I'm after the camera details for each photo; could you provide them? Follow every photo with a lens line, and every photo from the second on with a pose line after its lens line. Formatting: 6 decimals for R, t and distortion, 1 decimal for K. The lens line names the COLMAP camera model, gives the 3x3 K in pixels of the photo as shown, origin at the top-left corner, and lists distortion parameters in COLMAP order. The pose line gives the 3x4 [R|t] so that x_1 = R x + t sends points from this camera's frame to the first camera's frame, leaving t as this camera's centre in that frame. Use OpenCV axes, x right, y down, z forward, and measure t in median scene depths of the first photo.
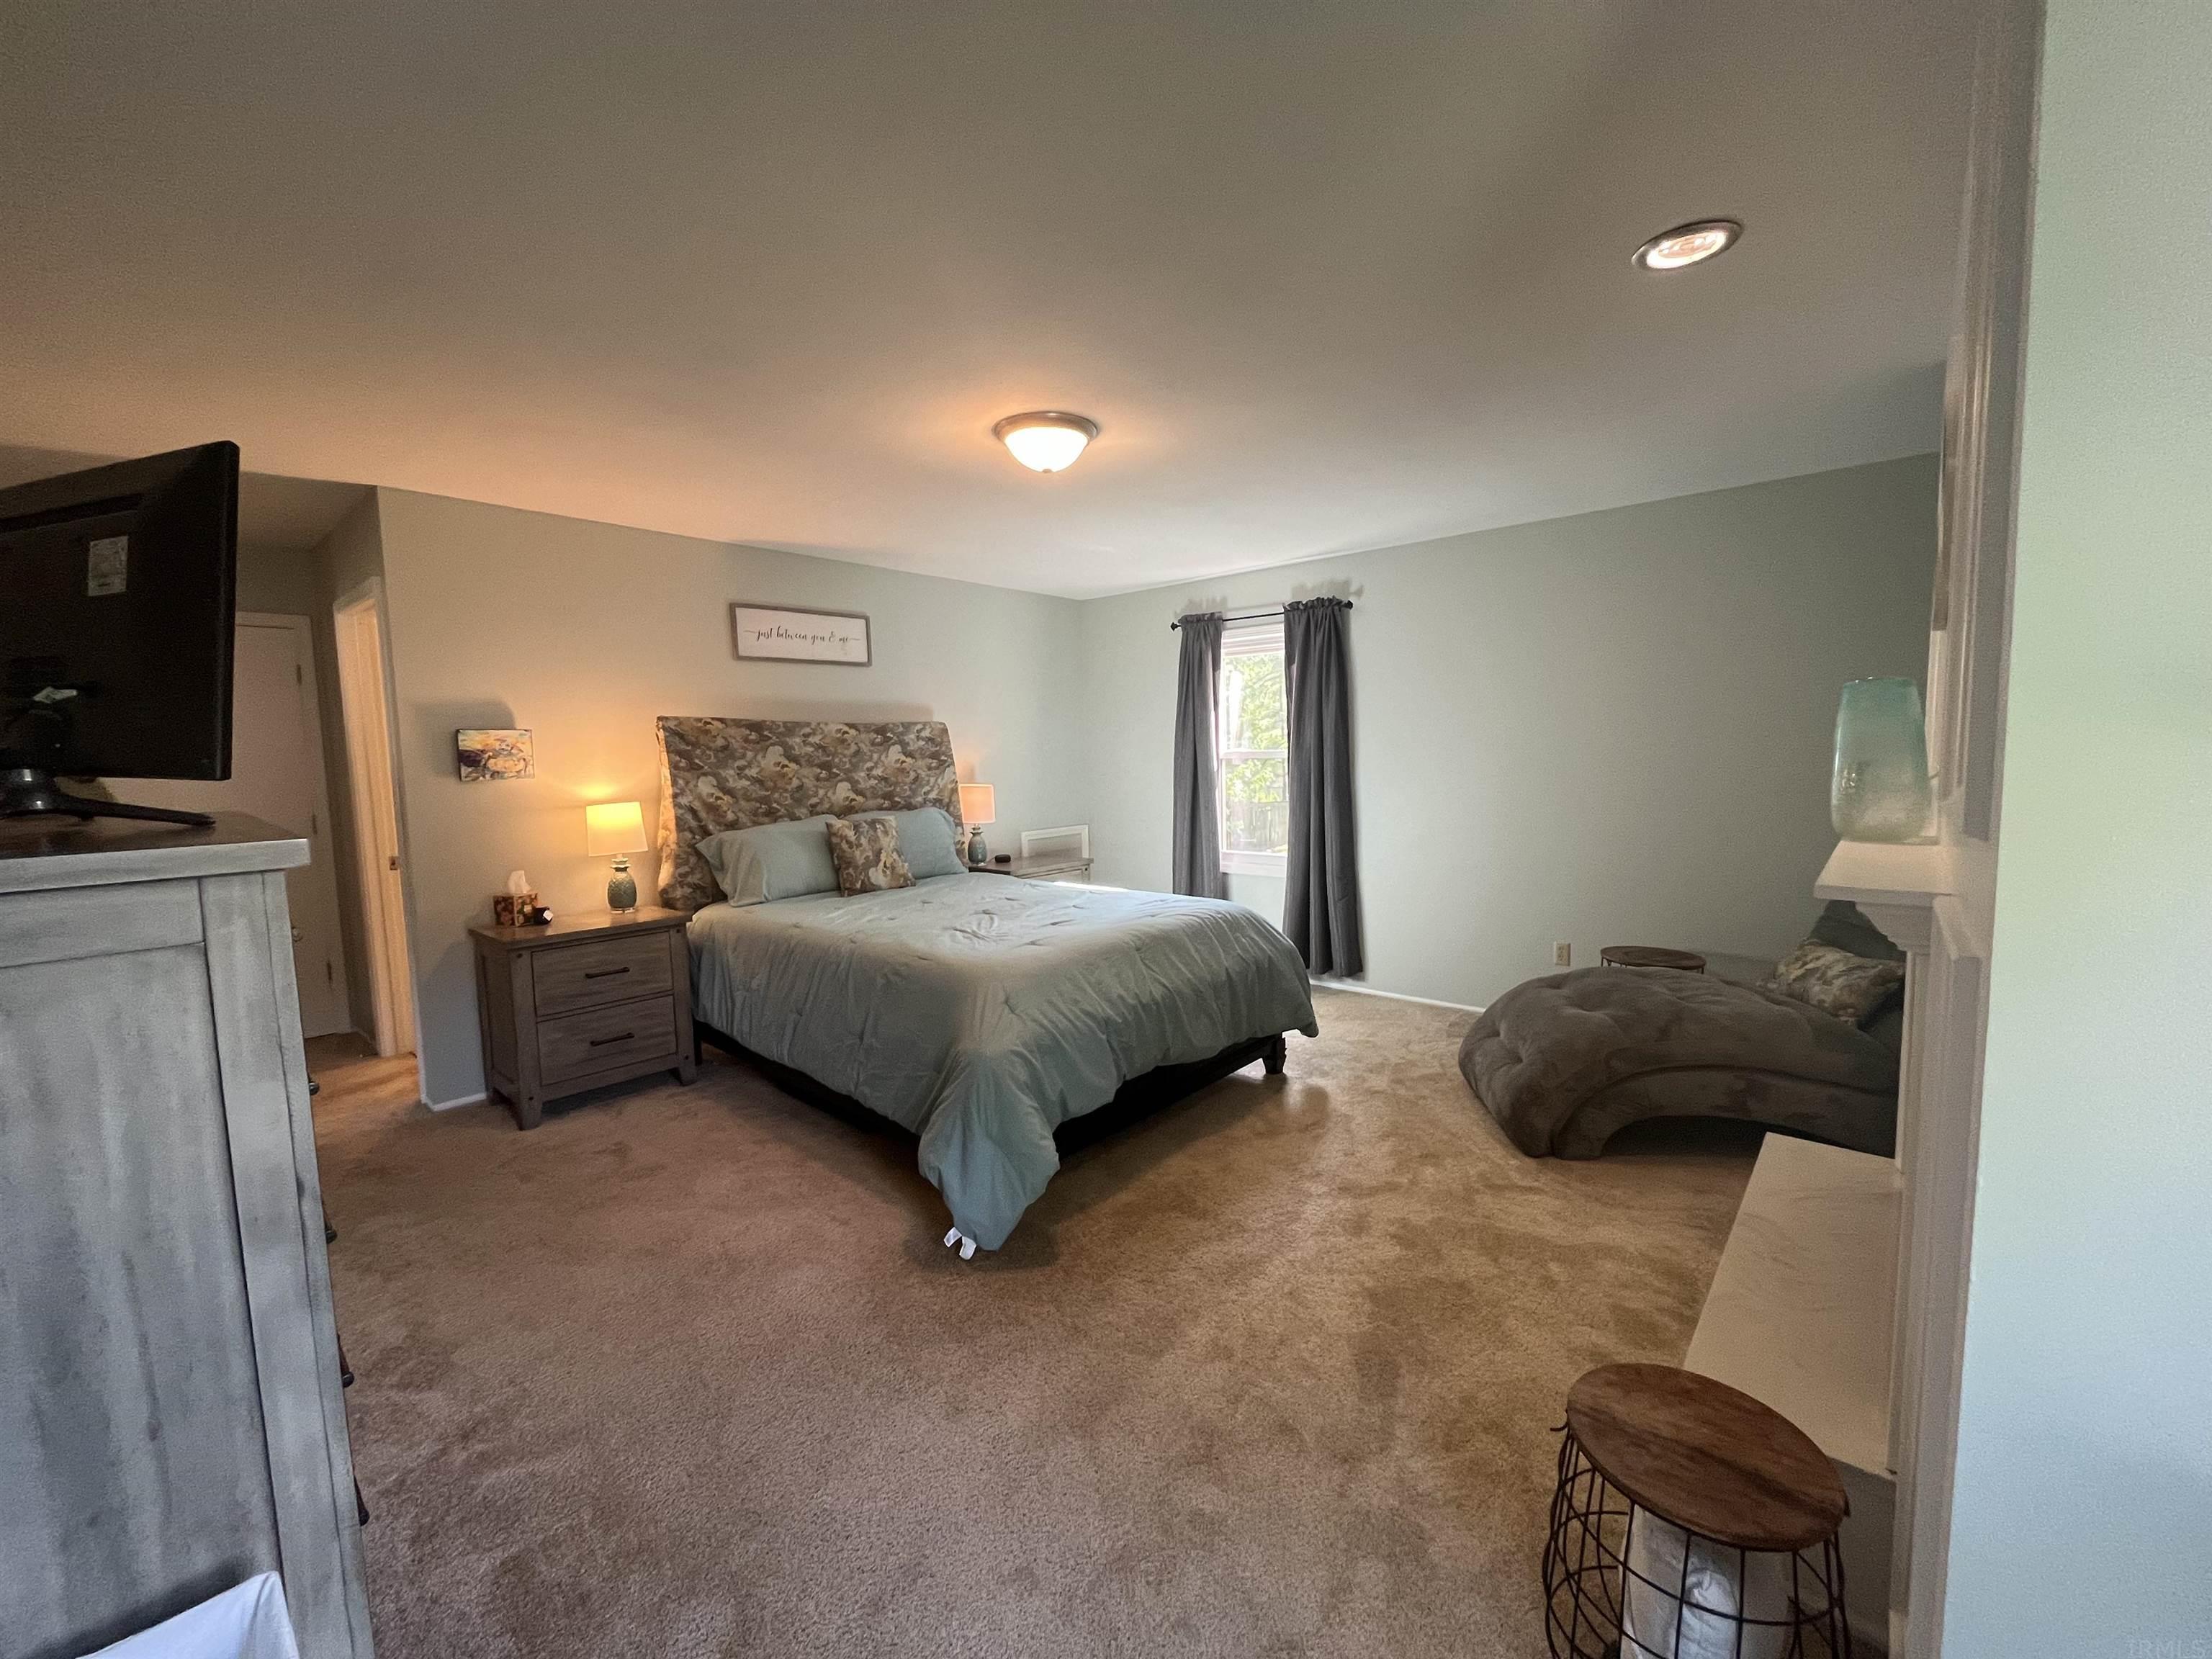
lens RADIAL K [[898.6, 0, 1103.7], [0, 898.6, 832.8], [0, 0, 1]] dist [-0.002461, -0.000454]
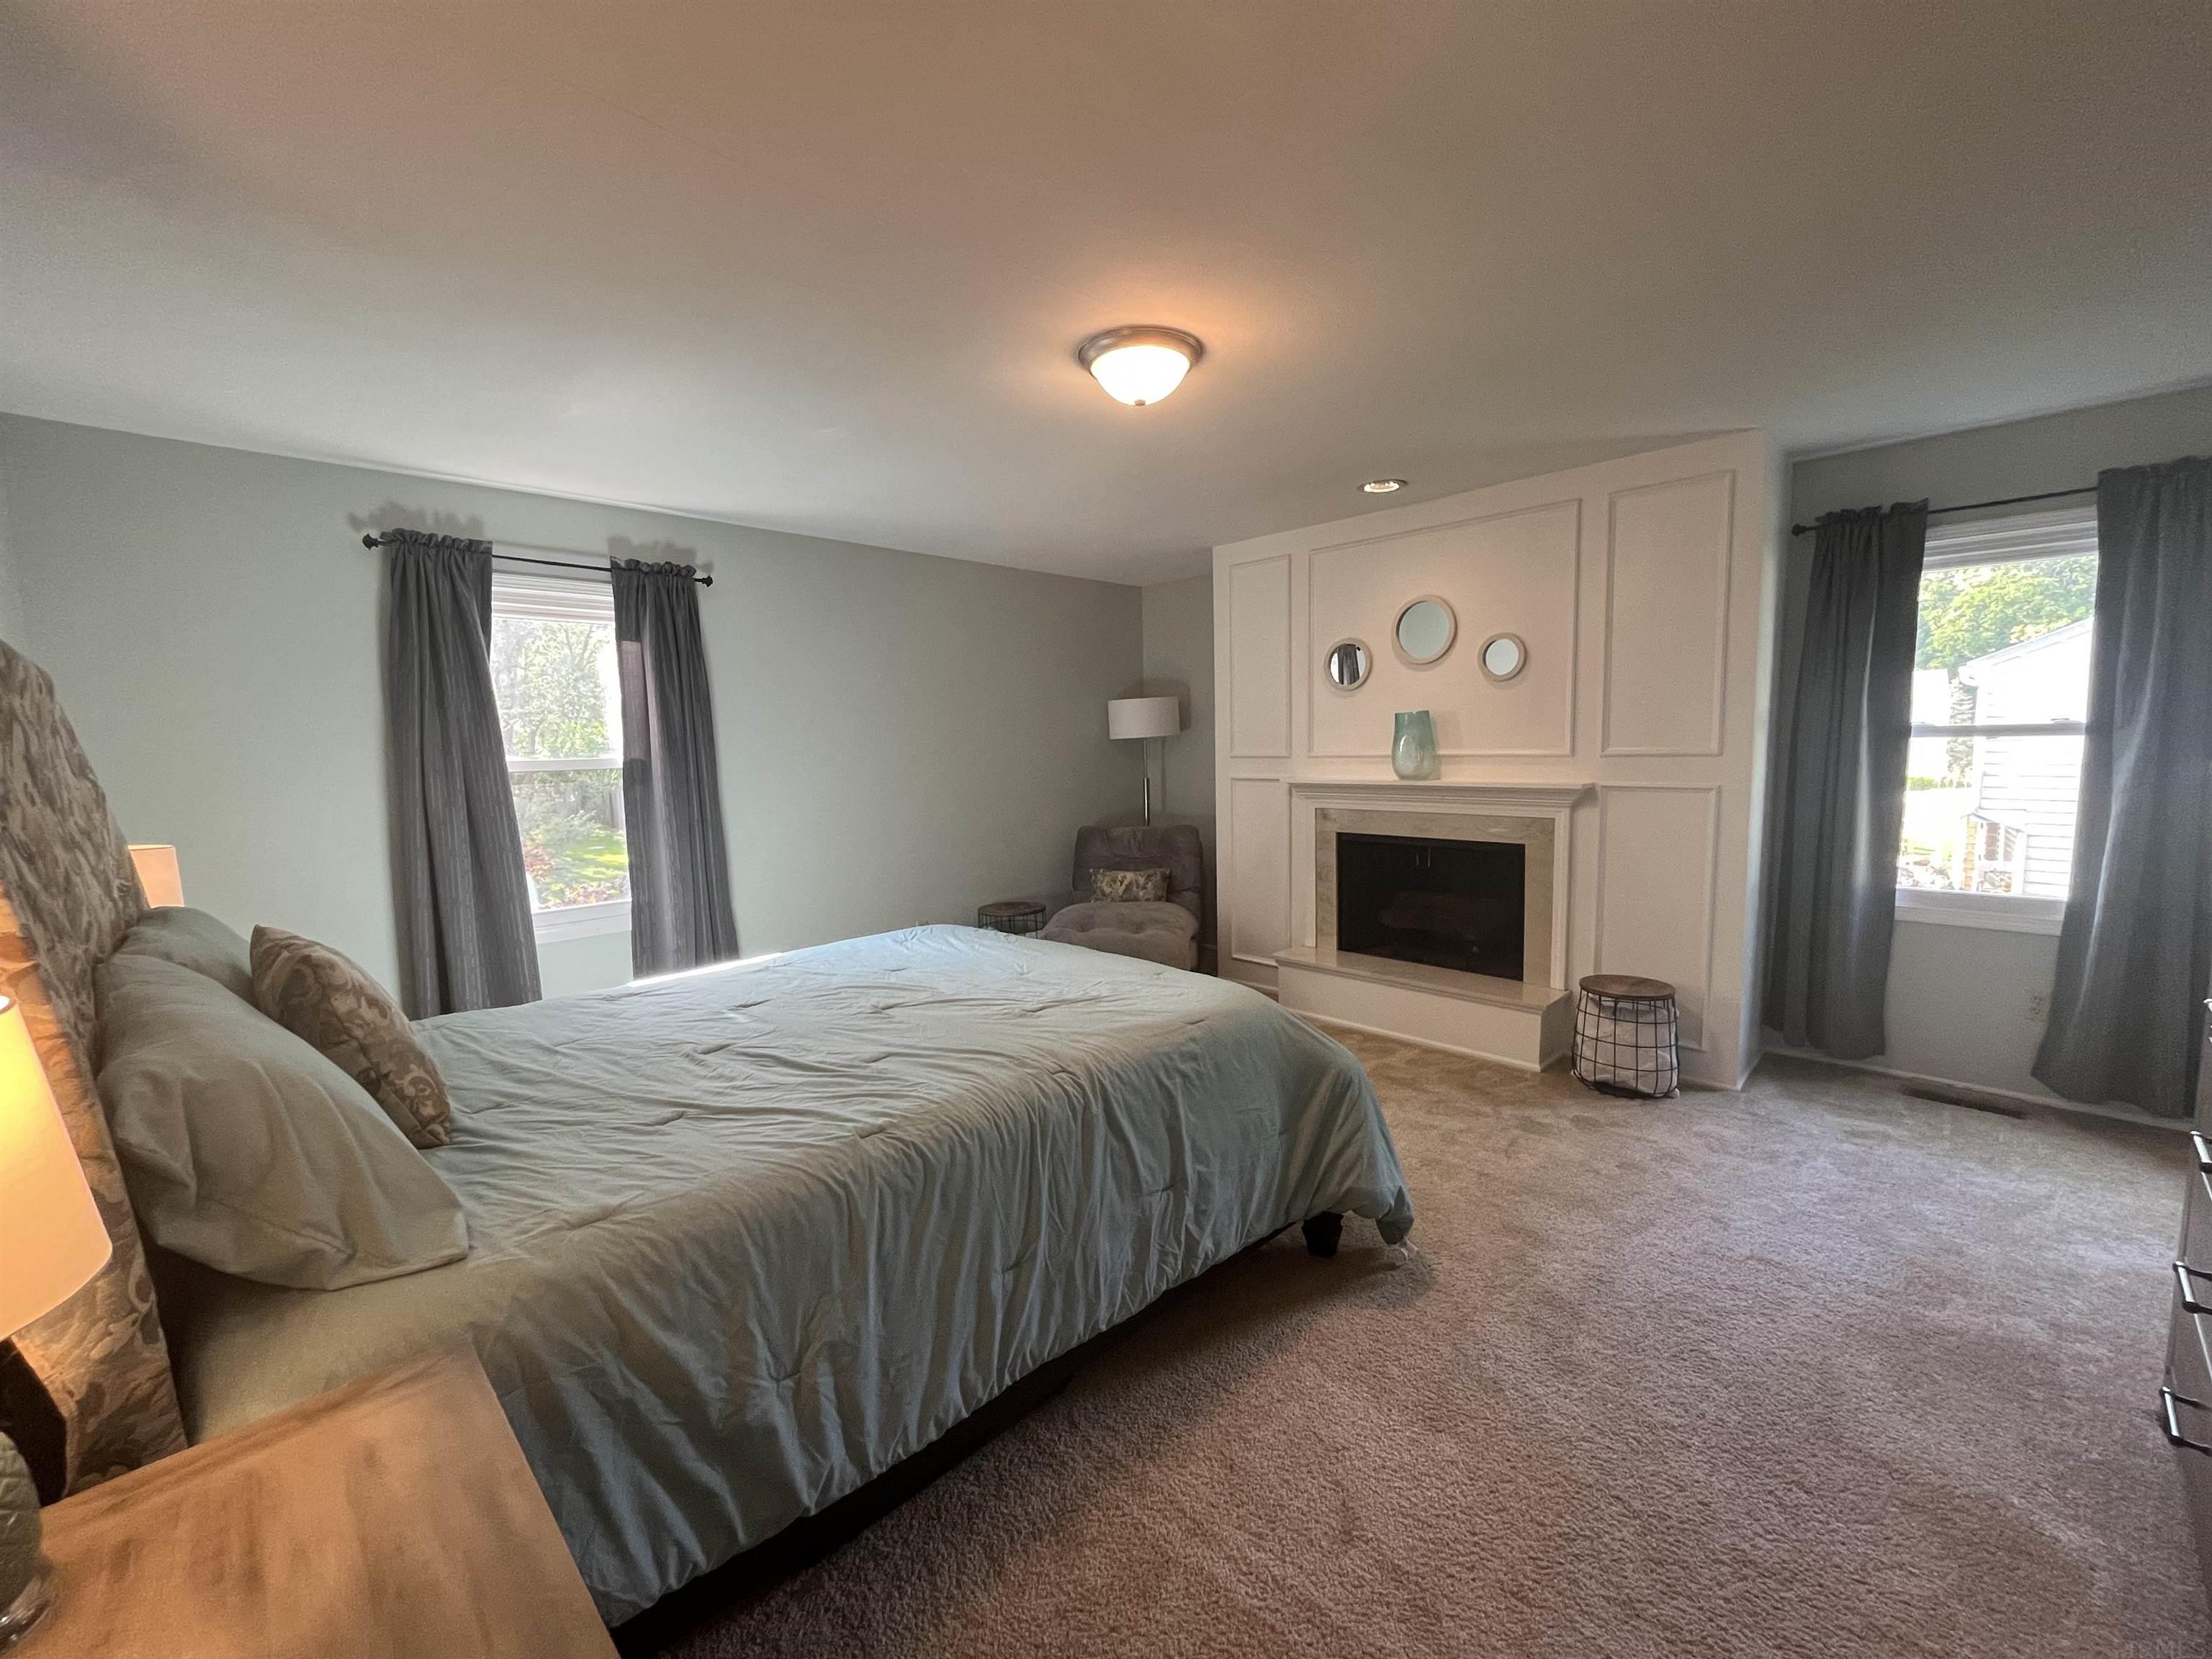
lens RADIAL K [[898.6, 0, 1103.7], [0, 898.6, 832.8], [0, 0, 1]] dist [-0.002461, -0.000454]
pose [[0.058291, -0.081827, 0.994940, -0.521190], [0.112568, 0.990818, 0.074893, -0.041644], [-0.991933, 0.107632, 0.066967, 0.573698]]
